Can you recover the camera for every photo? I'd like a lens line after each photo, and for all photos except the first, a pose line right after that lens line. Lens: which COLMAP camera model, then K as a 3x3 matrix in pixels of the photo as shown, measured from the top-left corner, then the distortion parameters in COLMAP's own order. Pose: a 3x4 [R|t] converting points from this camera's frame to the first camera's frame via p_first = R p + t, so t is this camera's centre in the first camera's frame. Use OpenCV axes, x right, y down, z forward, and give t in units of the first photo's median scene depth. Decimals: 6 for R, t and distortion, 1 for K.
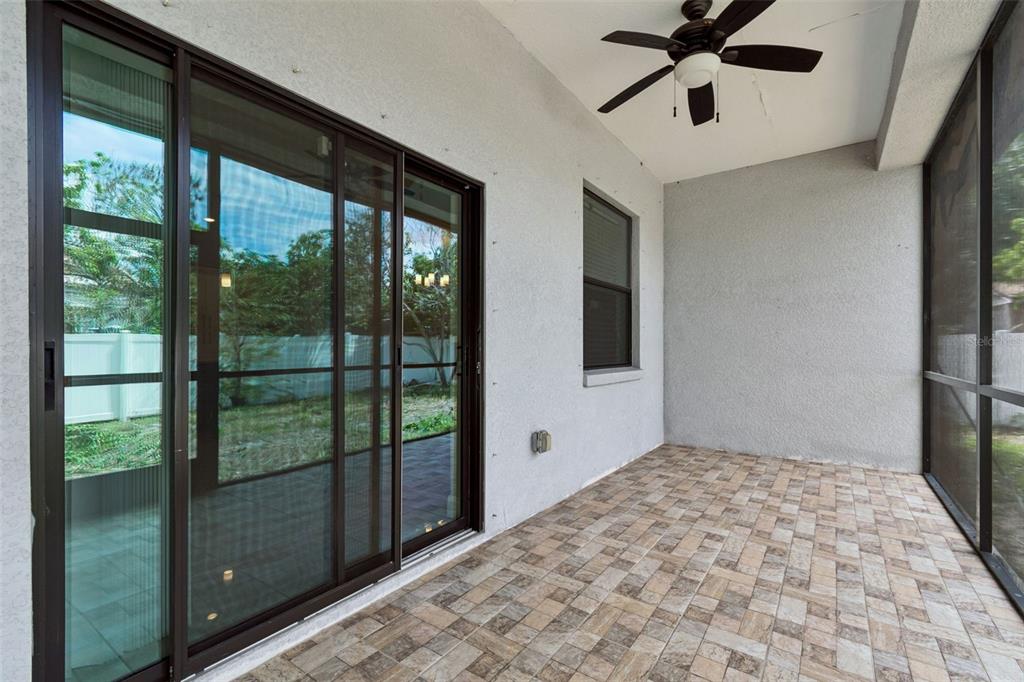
lens RADIAL K [[458.4, 0, 512.2], [0, 458.4, 346.4], [0, 0, 1]] dist [-0.000873, 0.000355]
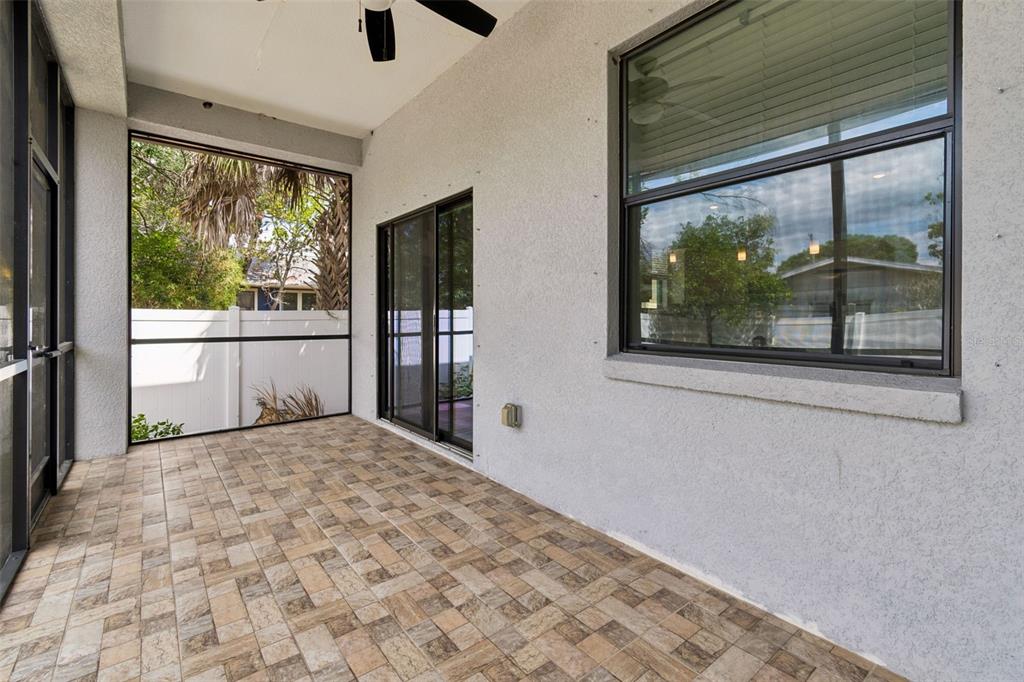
lens RADIAL K [[458.4, 0, 513.7], [0, 458.4, 313.4], [0, 0, 1]] dist [-0.000873, 0.000355]
pose [[-0.279258, -0.005491, -0.960200, 1.080596], [0.003935, 0.999969, -0.006863, 0.003233], [0.960208, -0.005695, -0.279228, 1.408160]]
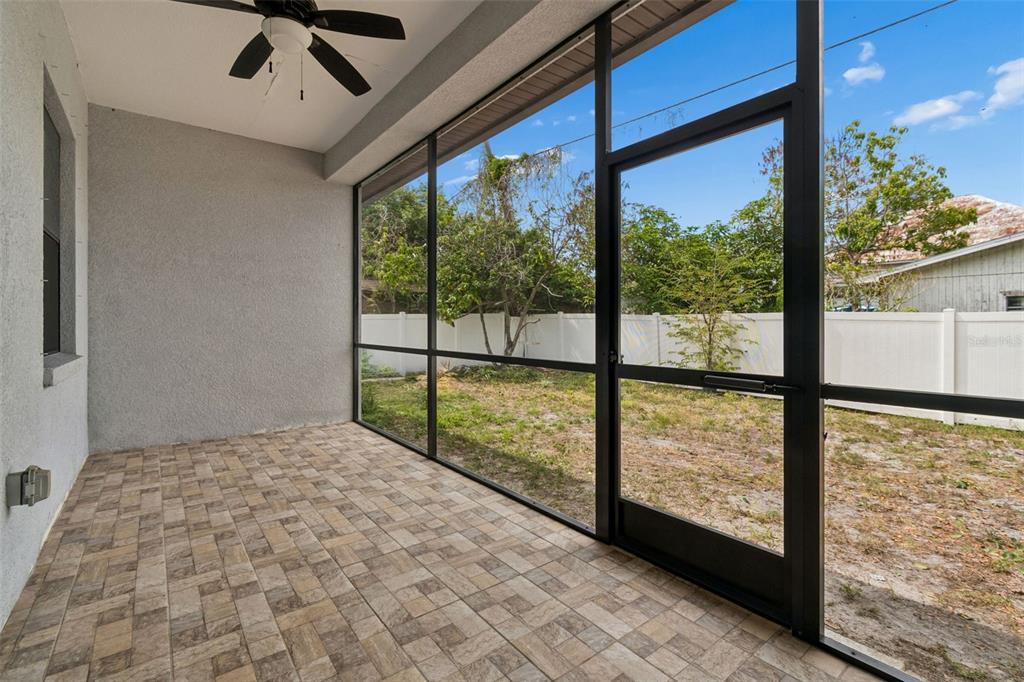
lens RADIAL K [[458.4, 0, 516.7], [0, 458.4, 320.7], [0, 0, 1]] dist [-0.000873, 0.000355]
pose [[0.280775, 0.008894, 0.959733, -0.360823], [-0.005259, 0.999956, -0.007728, -0.003384], [-0.959759, -0.002877, 0.280809, 0.261793]]
